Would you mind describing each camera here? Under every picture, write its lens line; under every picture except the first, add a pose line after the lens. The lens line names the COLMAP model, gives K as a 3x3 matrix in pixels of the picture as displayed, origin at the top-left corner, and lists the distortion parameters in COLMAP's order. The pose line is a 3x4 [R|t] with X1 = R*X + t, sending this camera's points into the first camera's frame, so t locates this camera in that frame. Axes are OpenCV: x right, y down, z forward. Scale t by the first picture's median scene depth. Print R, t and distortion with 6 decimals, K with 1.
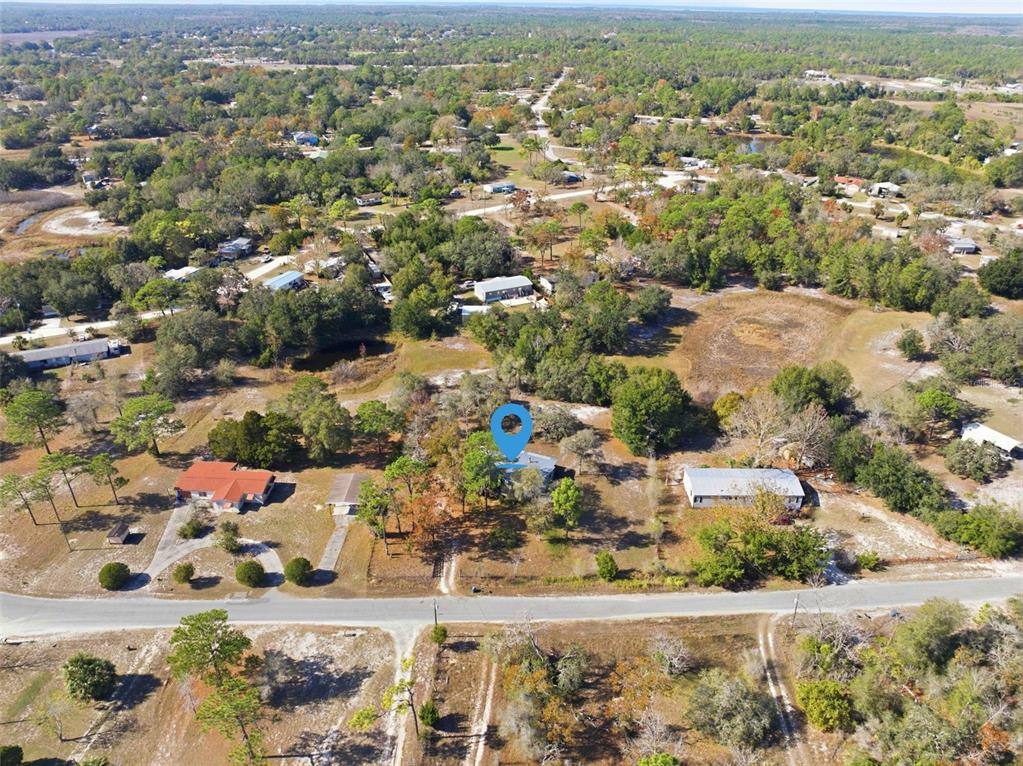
lens RADIAL K [[721.4, 0, 510.8], [0, 721.4, 378.5], [0, 0, 1]] dist [-0.033662, -0.003150]
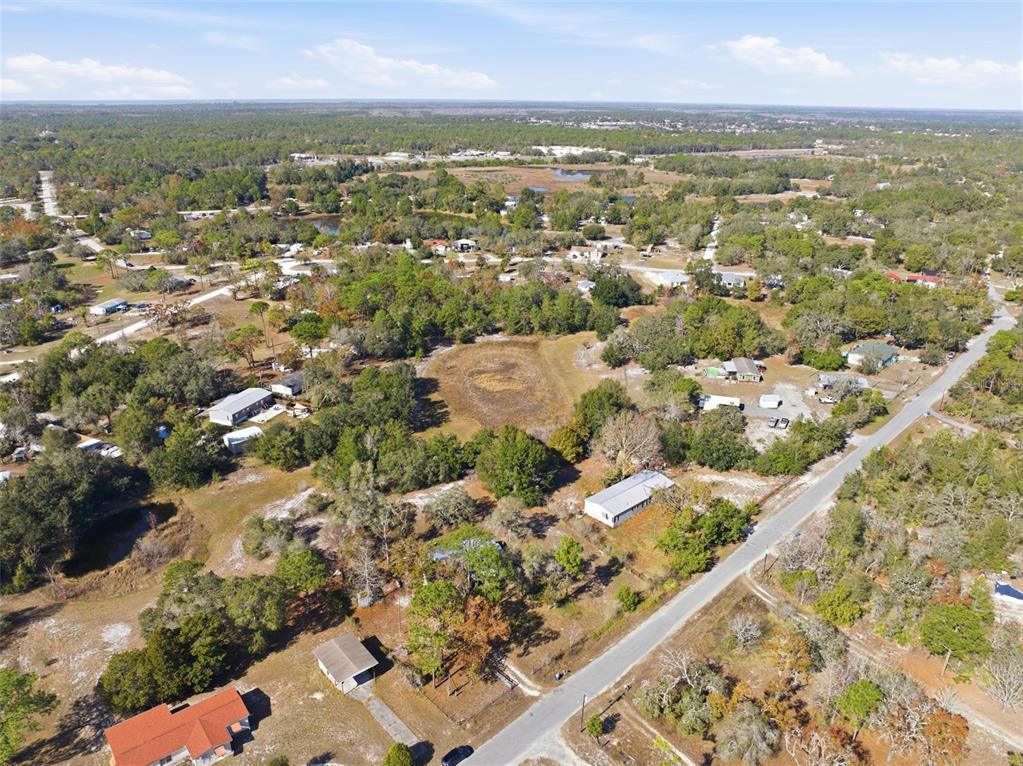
lens RADIAL K [[721.4, 0, 510.8], [0, 721.4, 378.5], [0, 0, 1]] dist [-0.033662, -0.003150]
pose [[0.752444, -0.247250, 0.610488, -0.457317], [0.310596, 0.950539, 0.002154, -0.087013], [-0.580825, 0.187995, 0.792023, 0.147205]]
